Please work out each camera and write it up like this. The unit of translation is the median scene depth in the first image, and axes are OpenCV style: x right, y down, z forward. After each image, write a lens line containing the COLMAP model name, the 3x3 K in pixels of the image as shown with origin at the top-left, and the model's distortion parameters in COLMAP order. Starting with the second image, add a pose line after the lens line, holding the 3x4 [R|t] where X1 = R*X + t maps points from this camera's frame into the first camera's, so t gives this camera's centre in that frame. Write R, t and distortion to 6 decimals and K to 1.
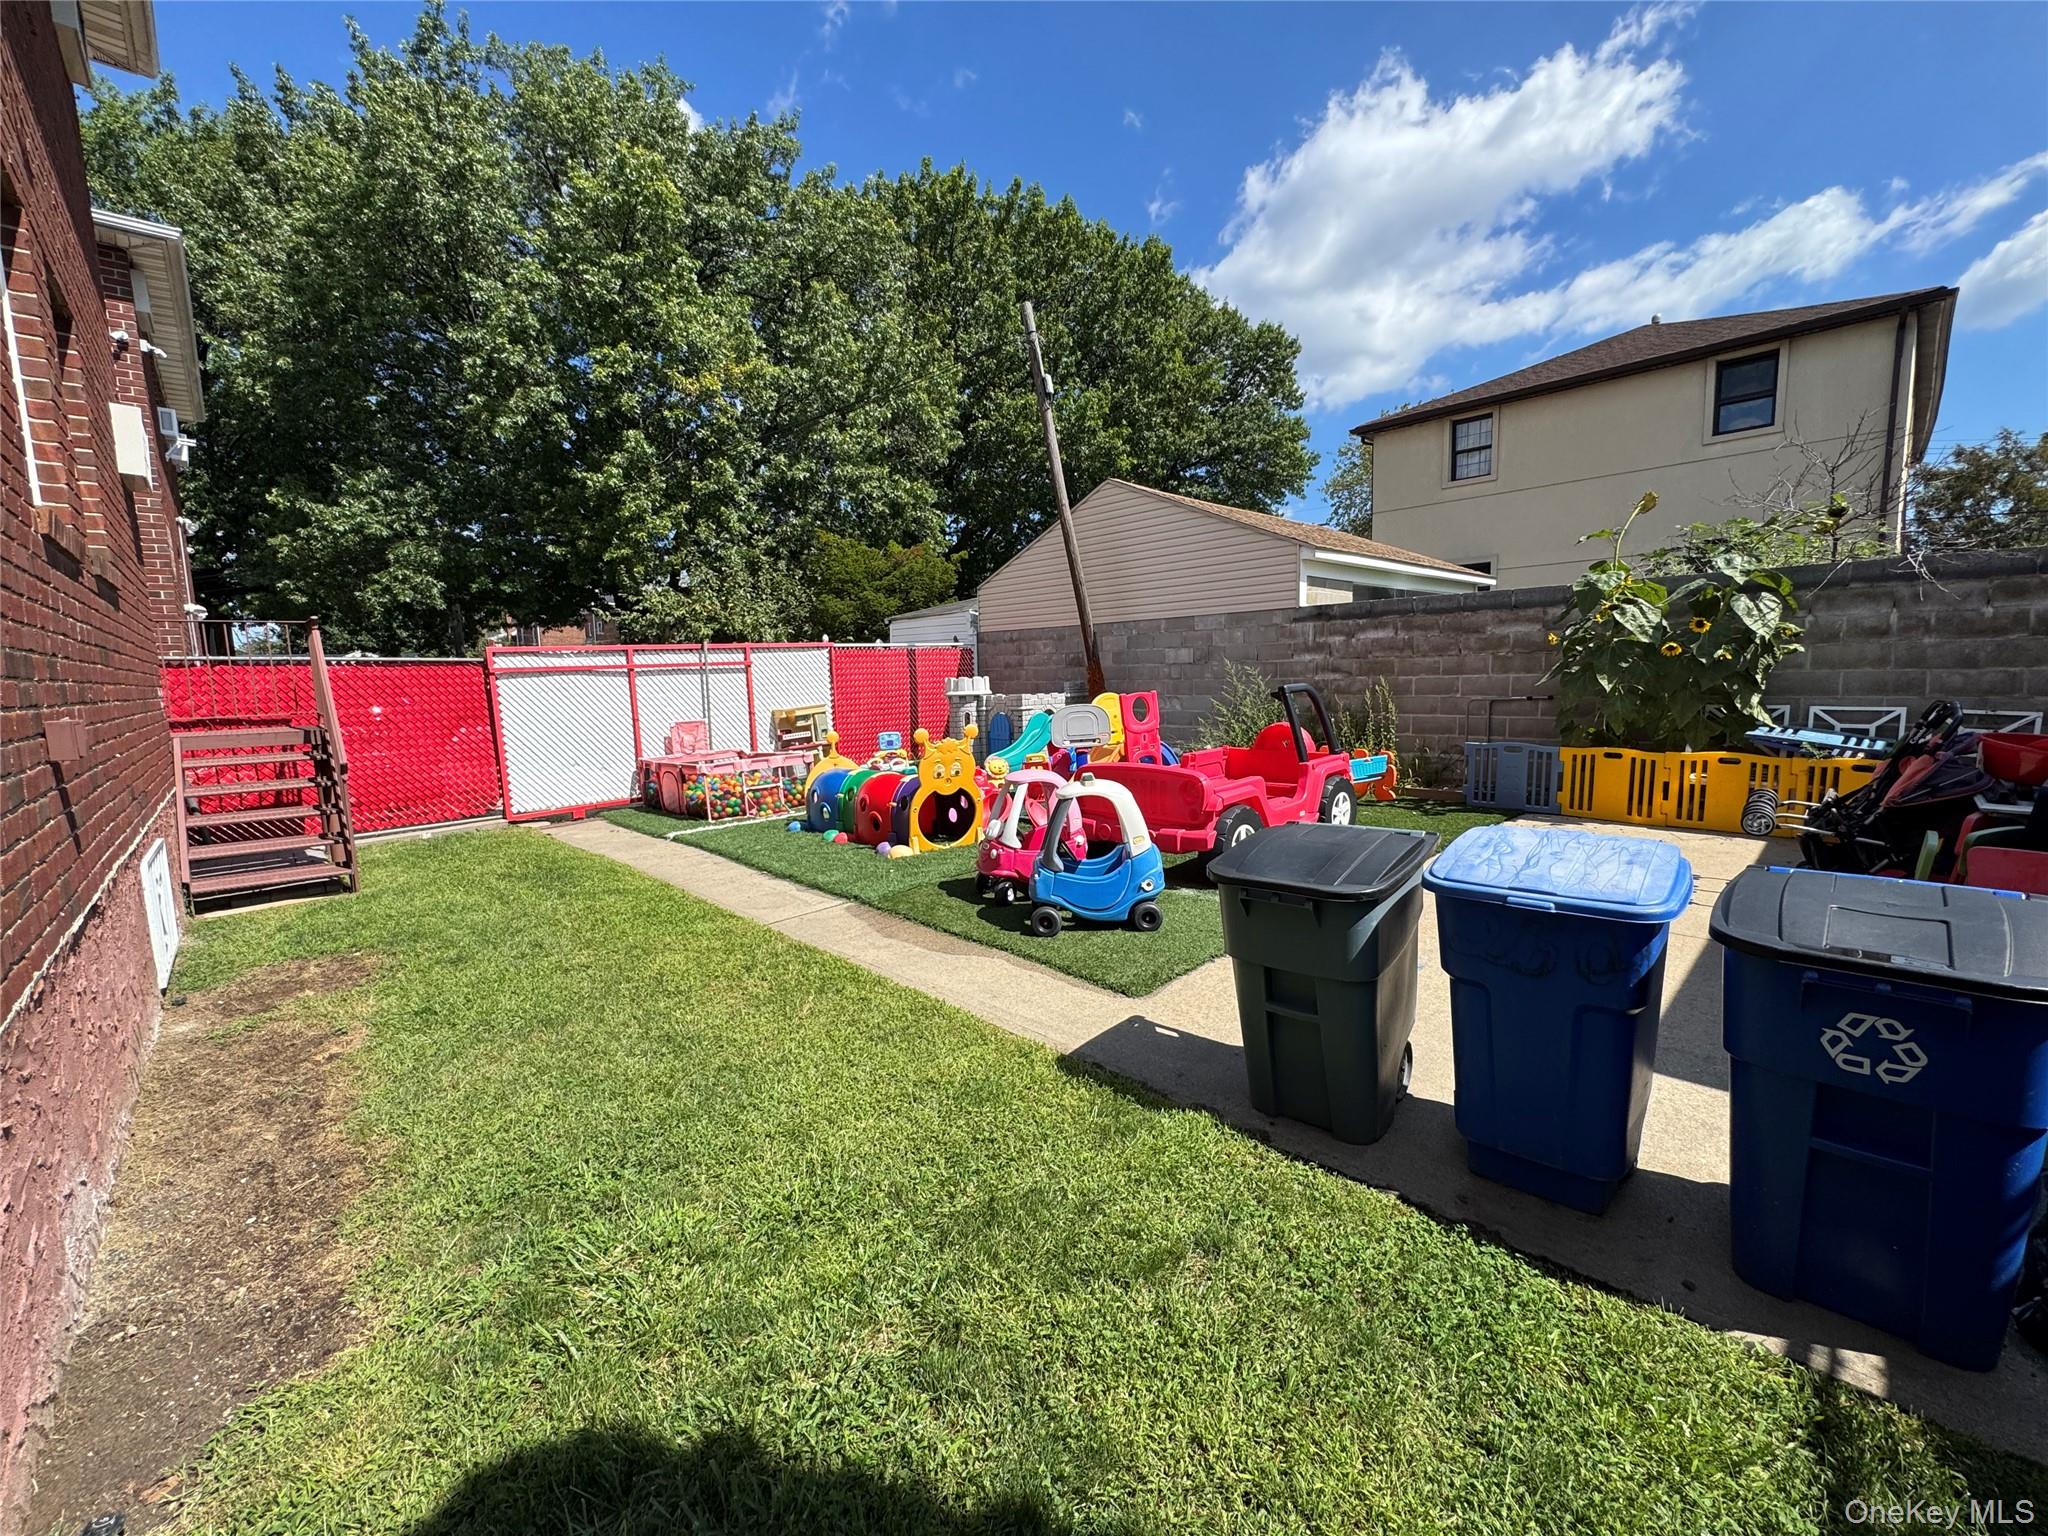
lens RADIAL K [[816.3, 0, 1021.0], [0, 816.3, 766.6], [0, 0, 1]] dist [-0.006339, 0.000936]
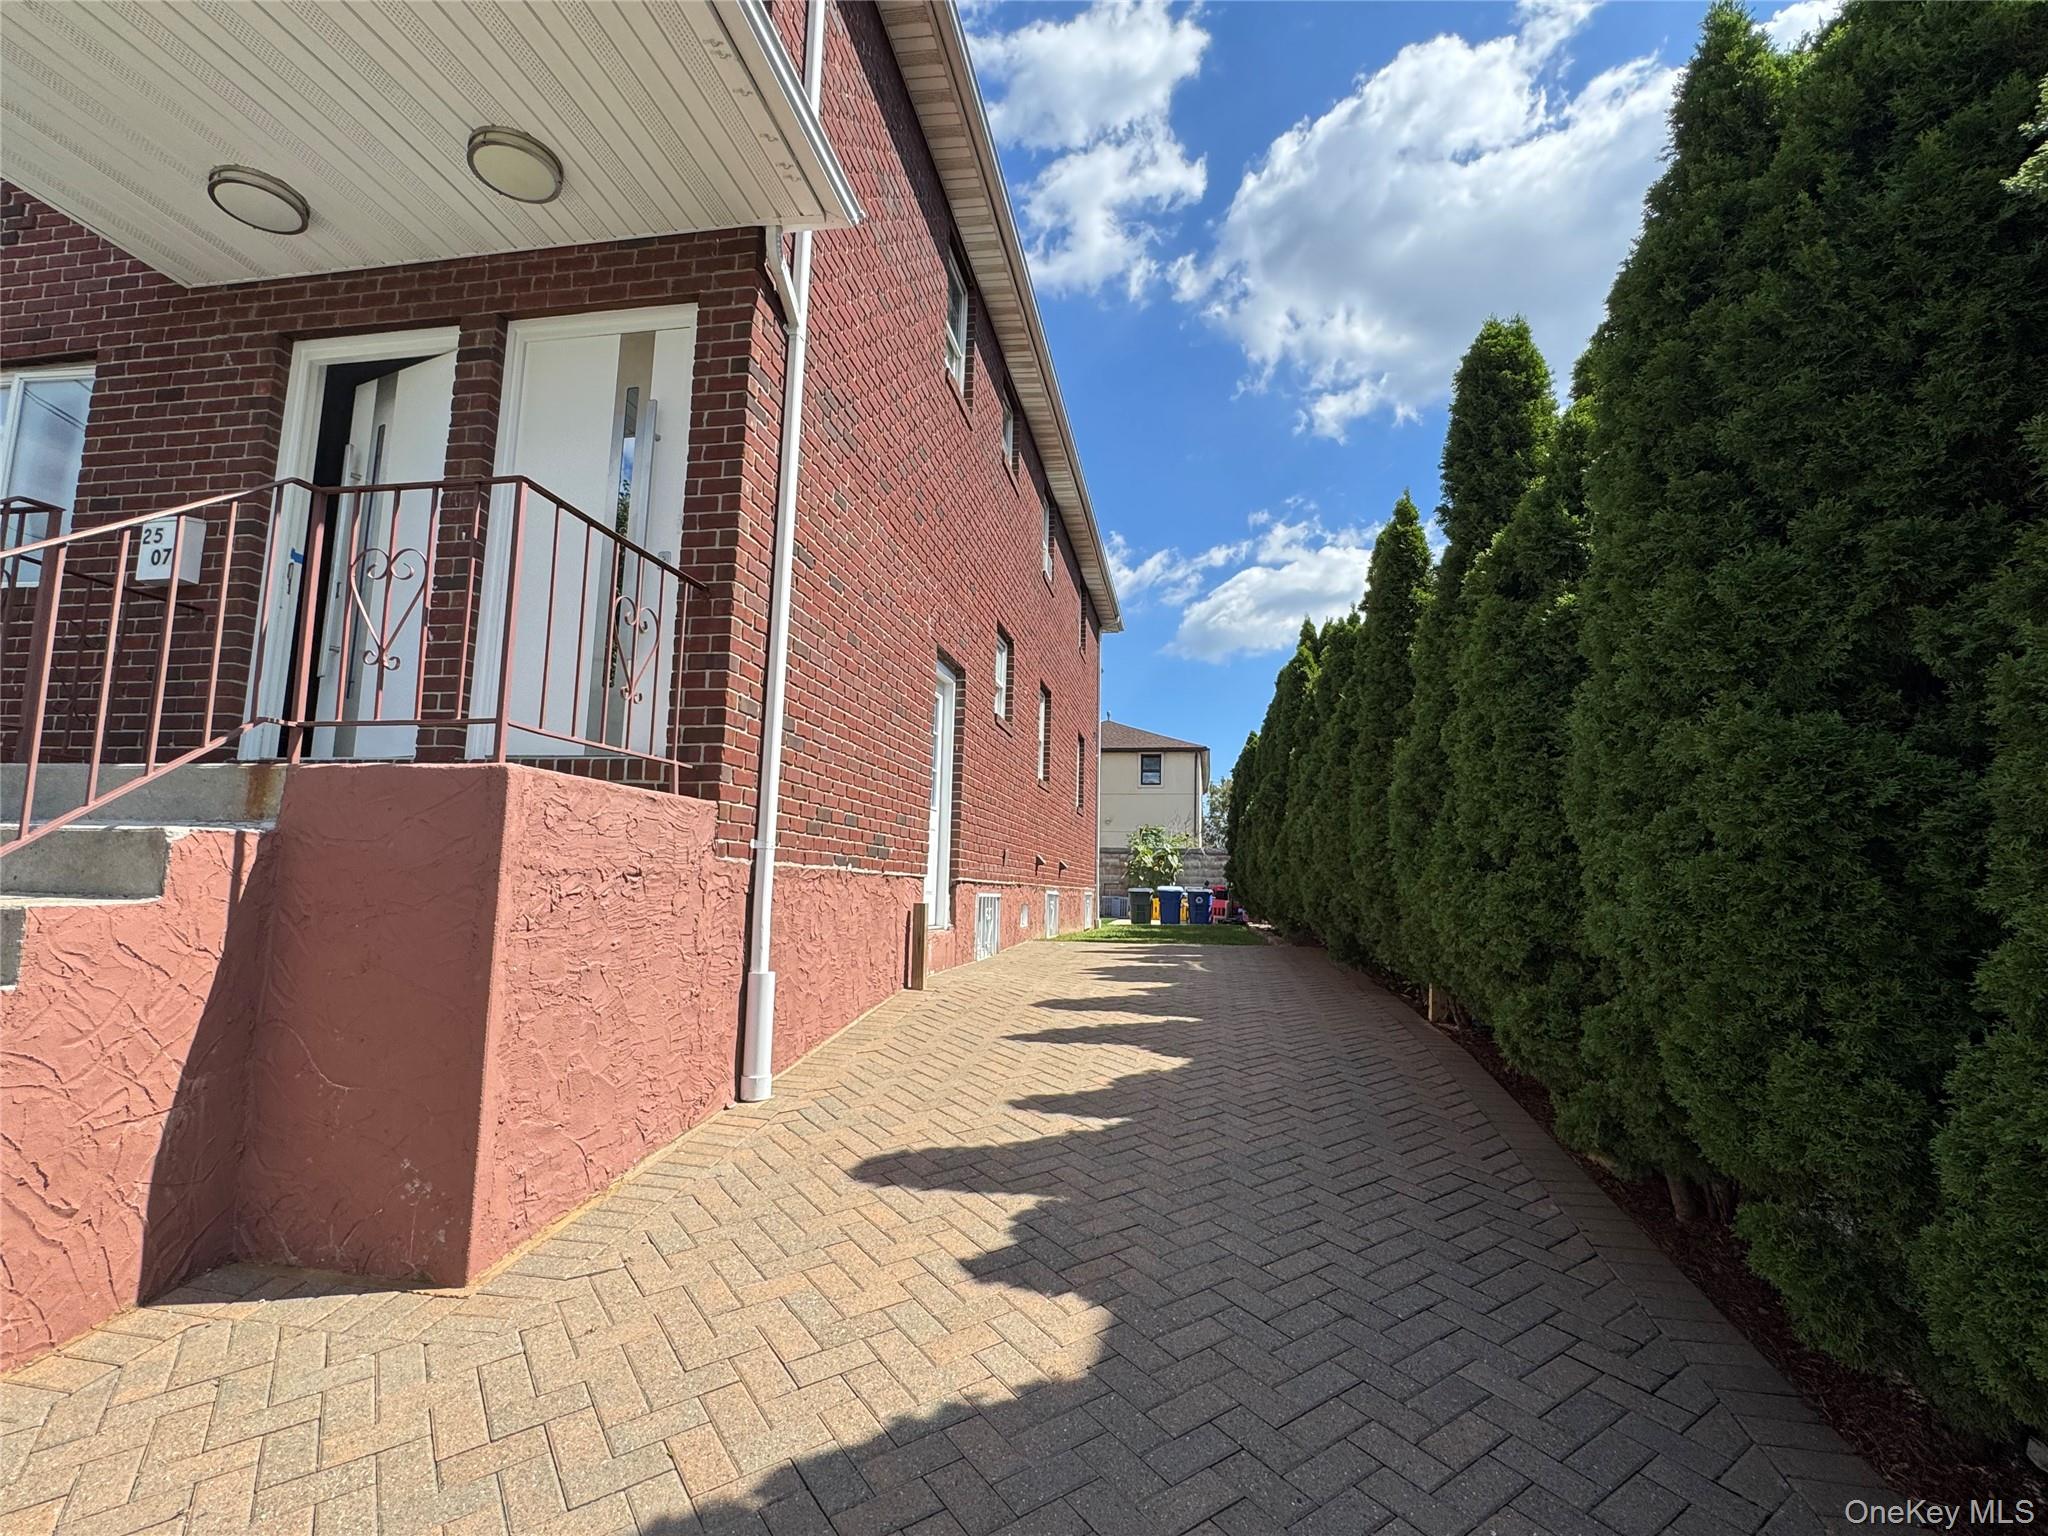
lens RADIAL K [[967.6, 0, 1027.5], [0, 967.6, 769.3], [0, 0, 1]] dist [-0.004954, -0.000660]
pose [[0.807535, 0.121033, 0.577267, -2.082365], [0.021030, 0.972189, -0.233253, 0.394457], [-0.589444, 0.200500, 0.782531, -2.002925]]
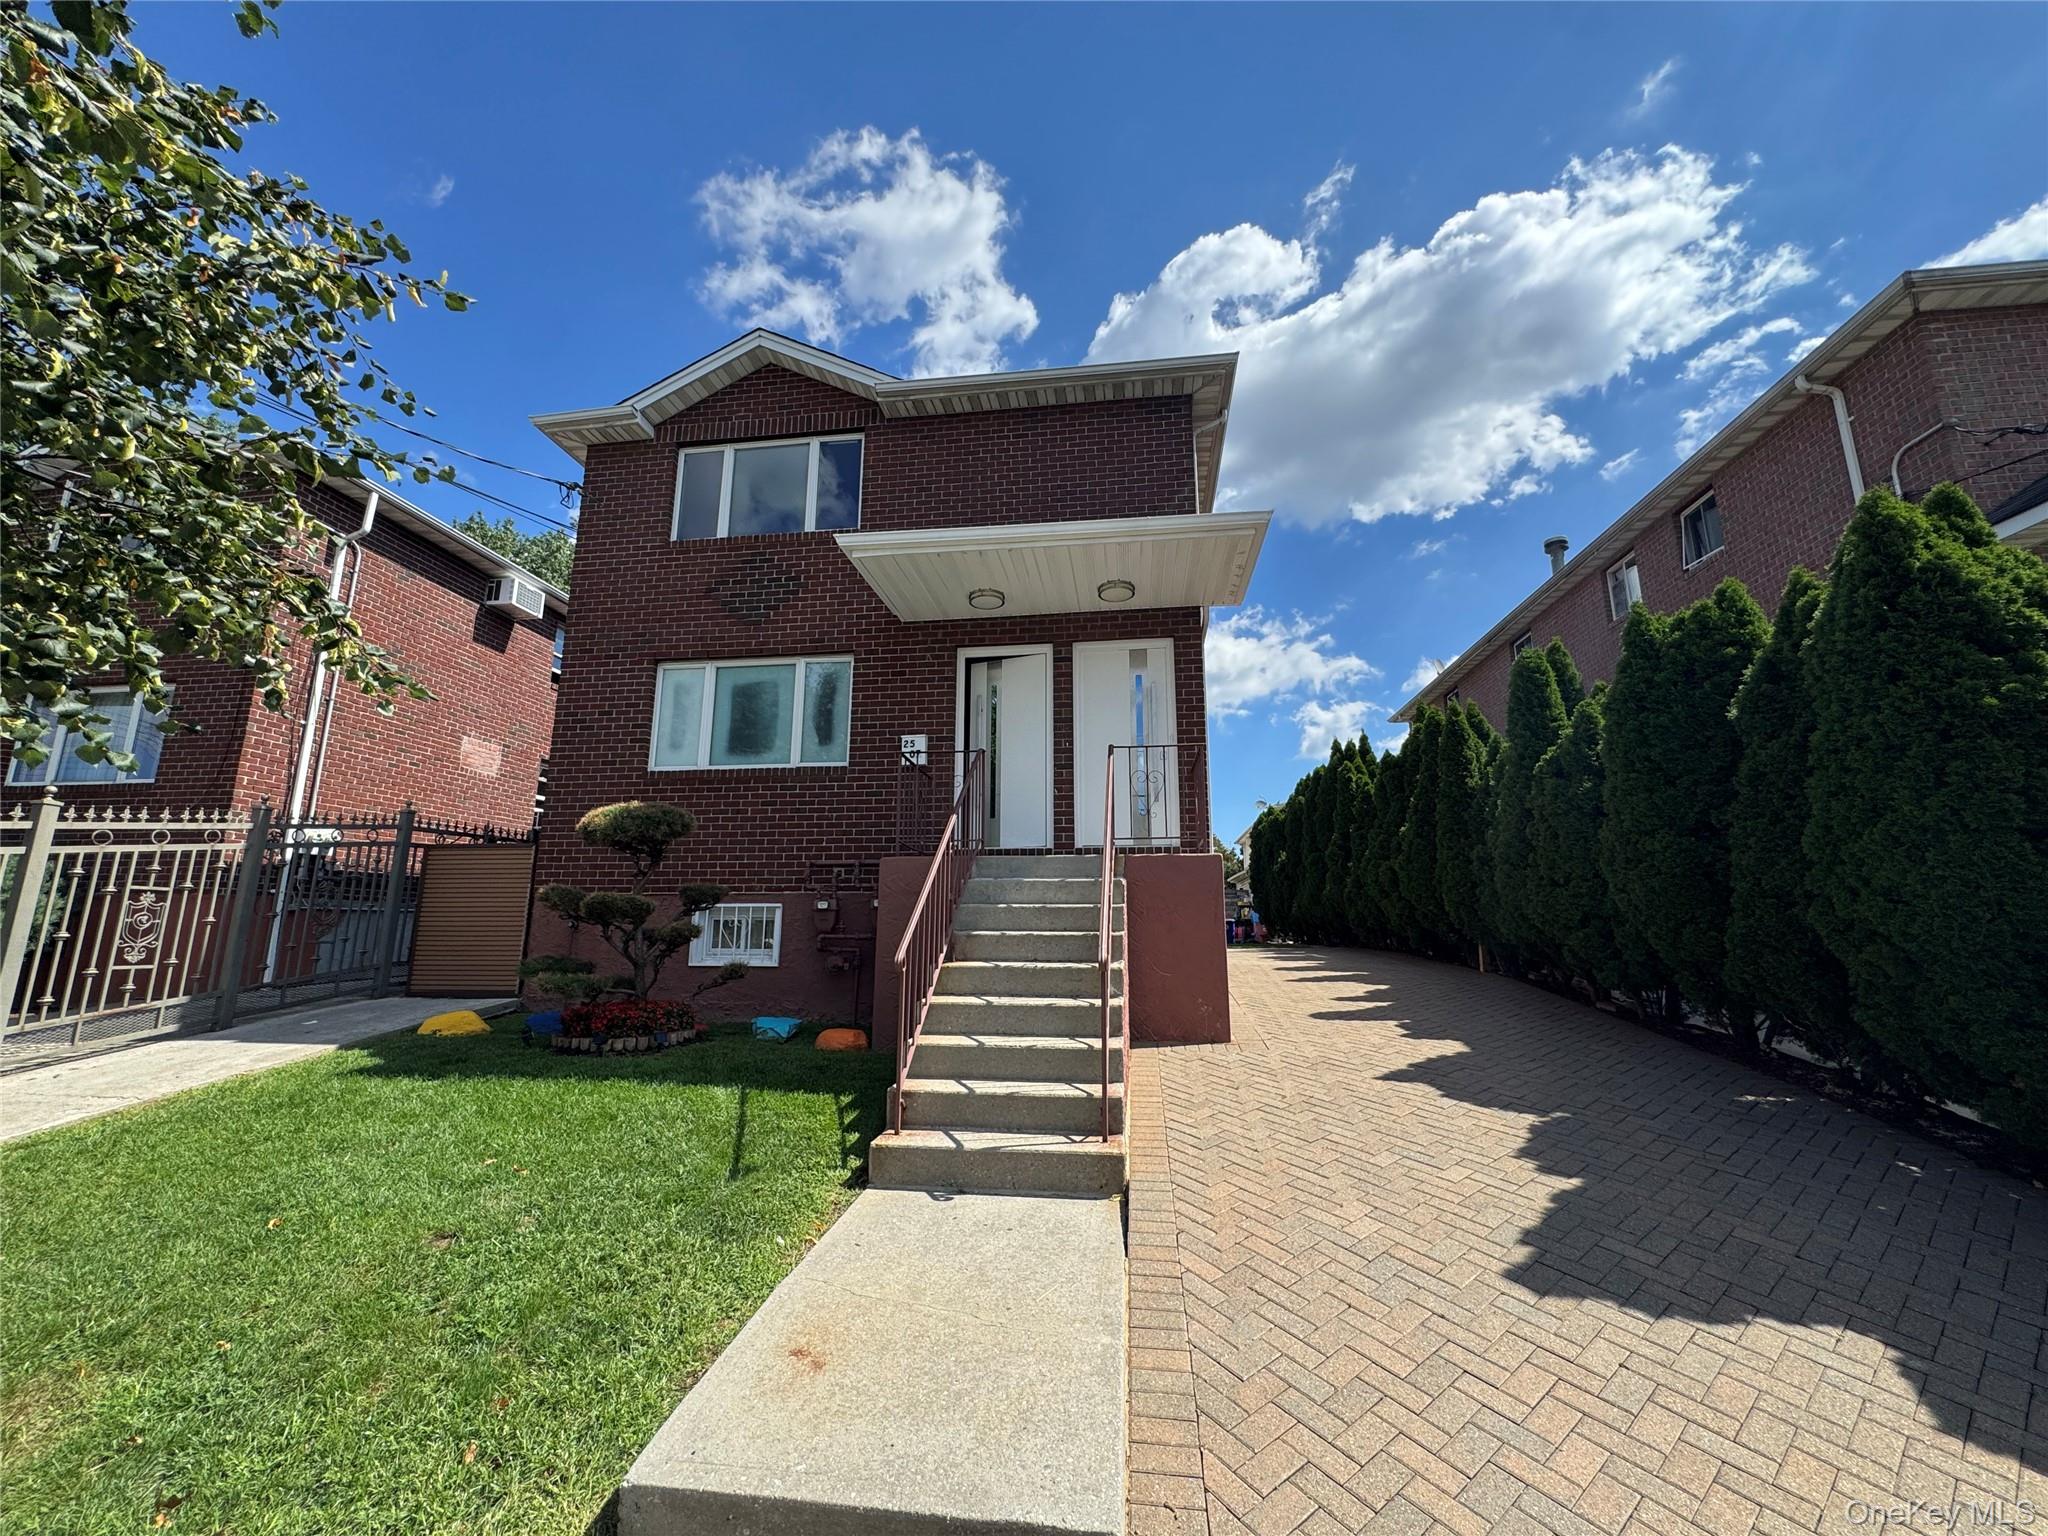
lens RADIAL K [[816.3, 0, 1032.3], [0, 816.3, 765.4], [0, 0, 1]] dist [-0.006339, 0.000936]
pose [[0.785361, 0.153546, 0.599693, -2.787918], [0.047056, 0.951139, -0.305156, 0.473947], [-0.617247, 0.267877, 0.739762, -2.147055]]
